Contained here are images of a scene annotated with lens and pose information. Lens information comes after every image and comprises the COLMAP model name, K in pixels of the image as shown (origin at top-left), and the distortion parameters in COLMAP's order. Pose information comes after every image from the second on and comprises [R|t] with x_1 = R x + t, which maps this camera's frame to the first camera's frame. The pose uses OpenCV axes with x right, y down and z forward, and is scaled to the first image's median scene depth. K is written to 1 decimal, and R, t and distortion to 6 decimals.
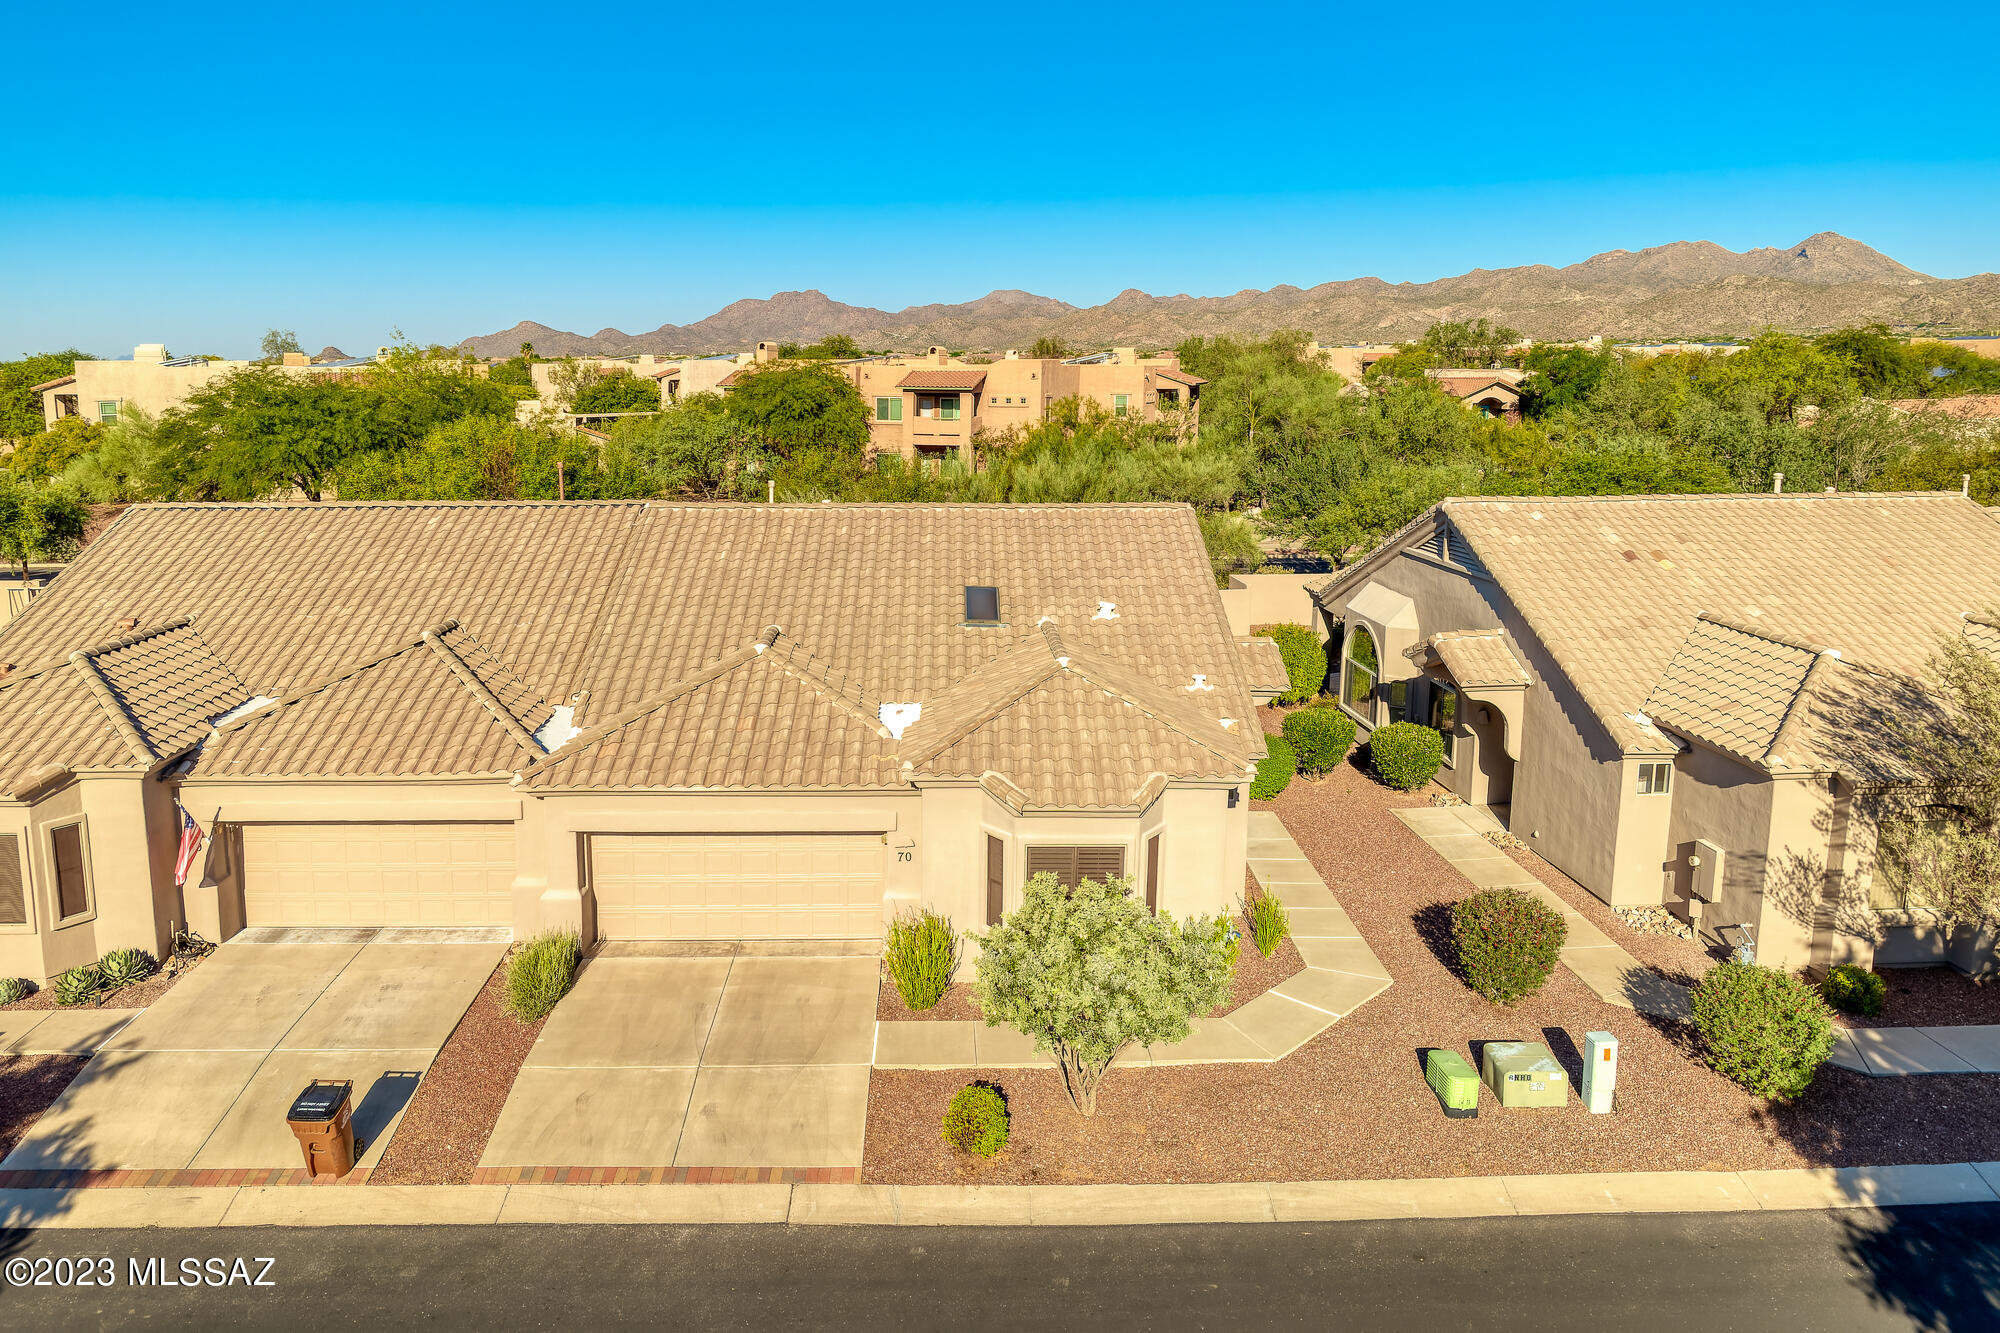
lens RADIAL K [[1424.5, 0, 957.6], [0, 1424.5, 601.6], [0, 0, 1]] dist [0.003039, -0.000450]
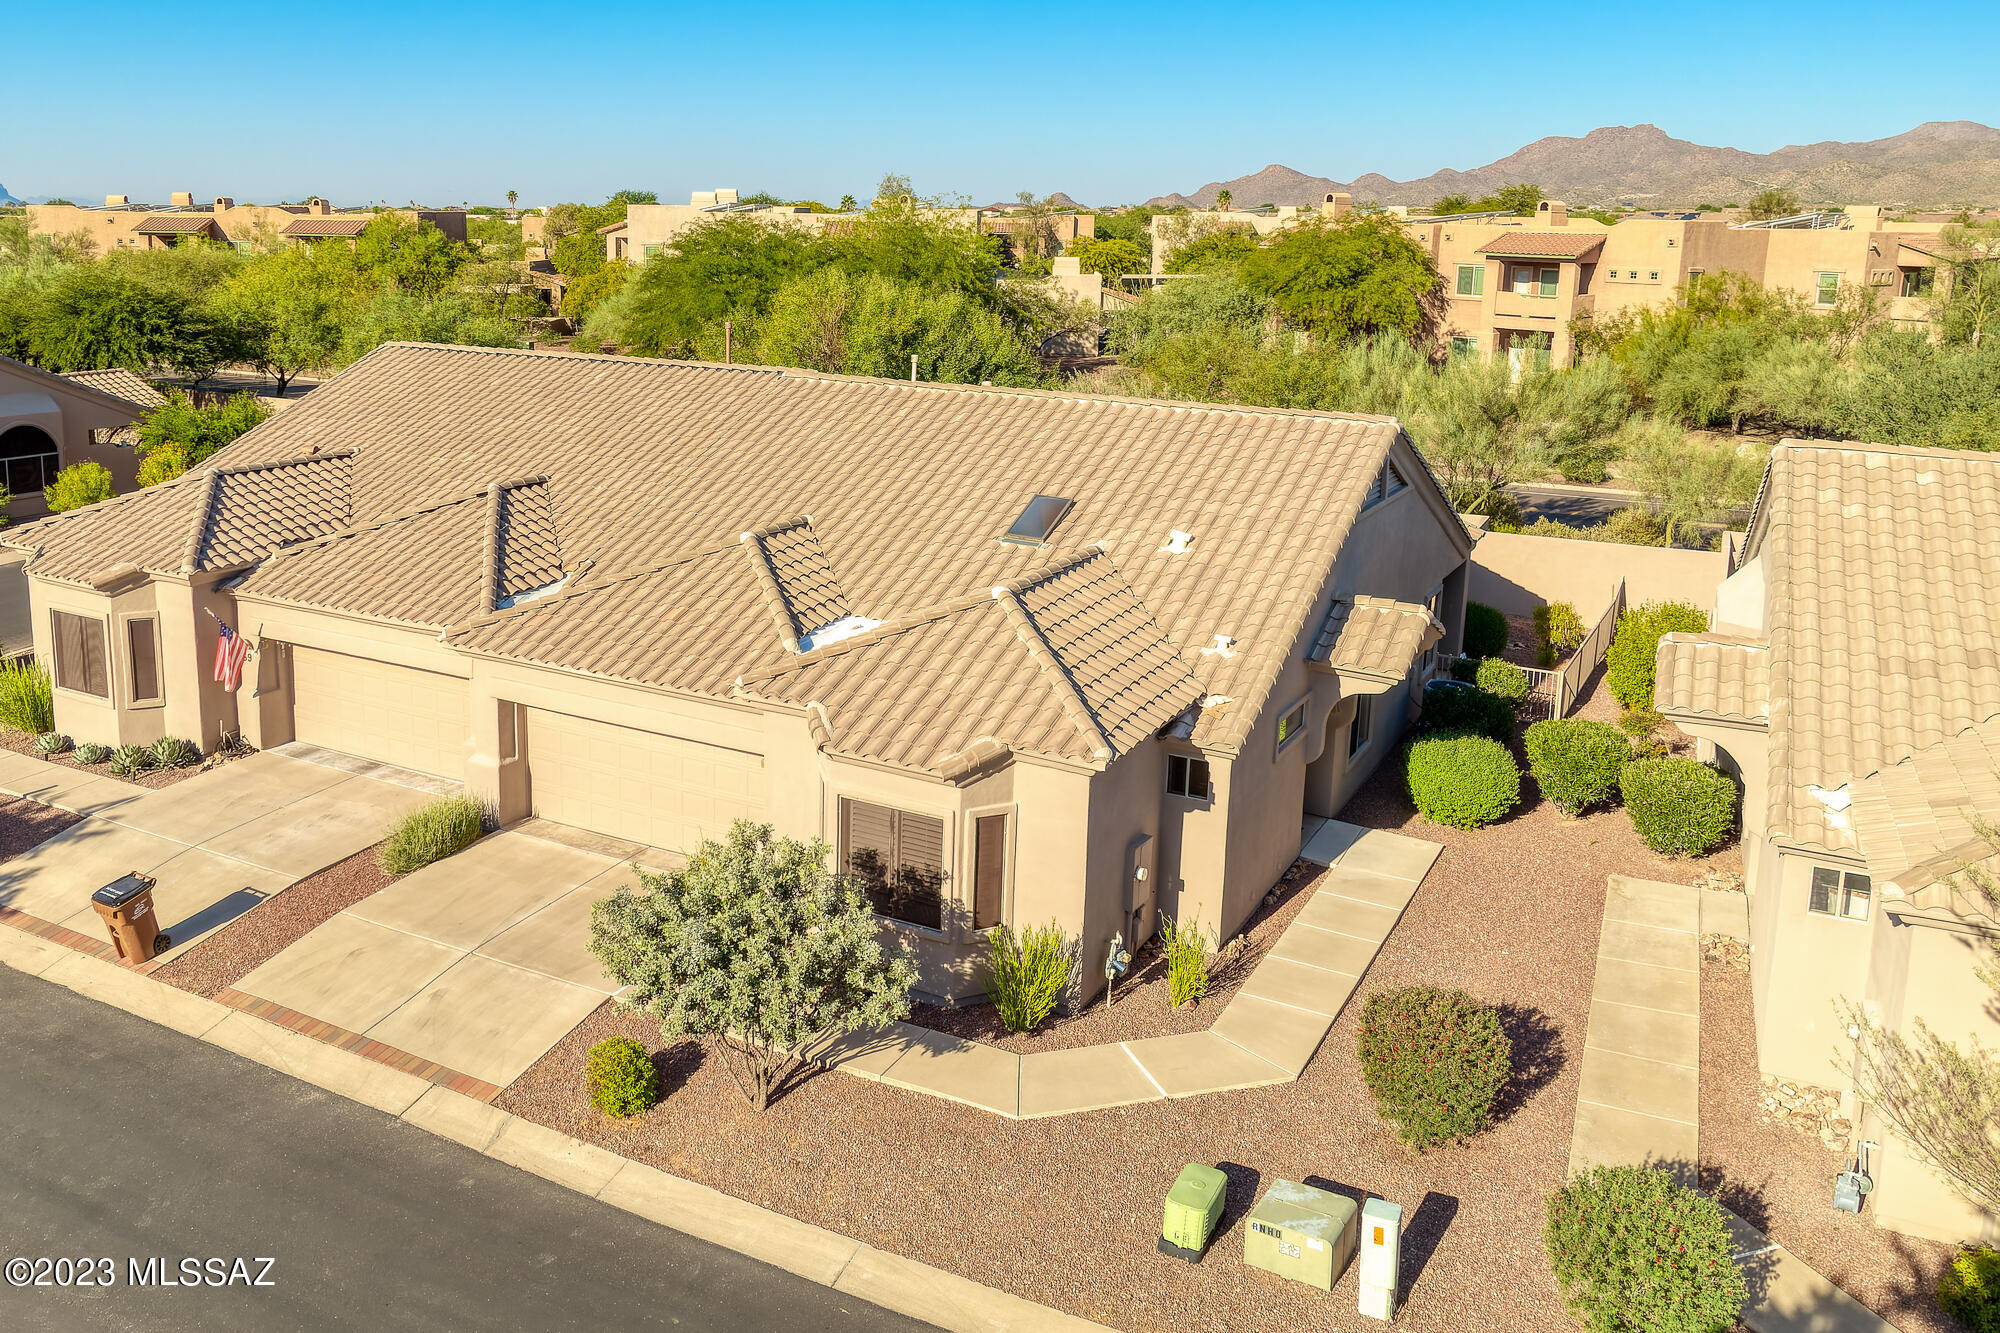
lens RADIAL K [[1721.1, 0, 998.4], [0, 1721.1, 549.7], [0, 0, 1]] dist [0.004754, 0.005454]
pose [[0.858066, 0.114328, -0.500651, 0.285403], [-0.101132, 0.993432, 0.053529, -0.017467], [0.503482, 0.004700, 0.863993, 0.074467]]
